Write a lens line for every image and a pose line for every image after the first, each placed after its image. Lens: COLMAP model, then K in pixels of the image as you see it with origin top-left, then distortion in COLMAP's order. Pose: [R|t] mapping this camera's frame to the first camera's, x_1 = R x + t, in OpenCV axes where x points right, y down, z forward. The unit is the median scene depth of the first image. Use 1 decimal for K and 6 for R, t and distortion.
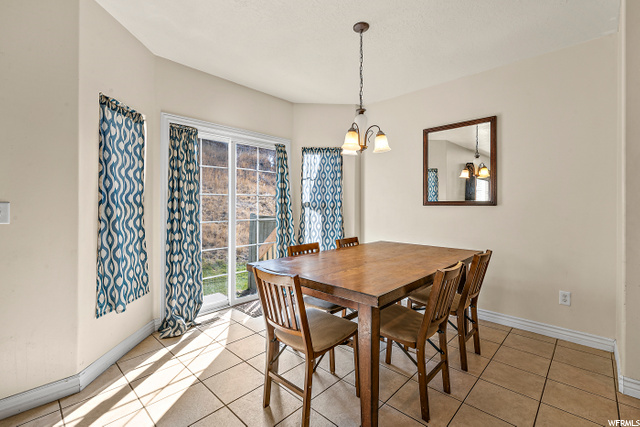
lens RADIAL K [[278.2, 0, 322.4], [0, 278.2, 204.4], [0, 0, 1]] dist [0.009924, -0.000297]
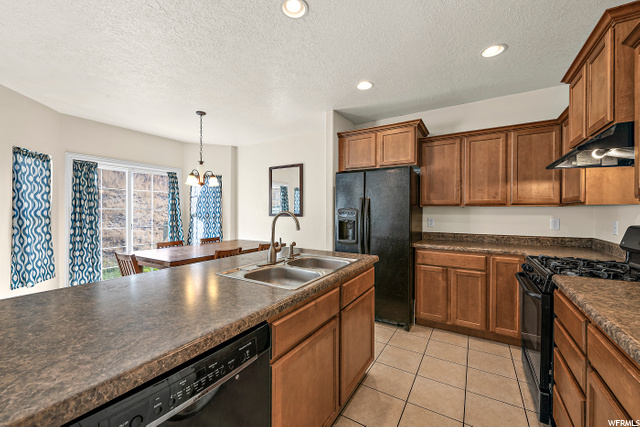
lens RADIAL K [[252.7, 0, 324.1], [0, 252.7, 212.6], [0, 0, 1]] dist [0.000259, -0.000924]
pose [[0.977443, 0.000826, 0.211196, 0.448111], [-0.002112, 0.999981, 0.005866, -0.030585], [-0.211187, -0.006180, 0.977426, -0.551356]]
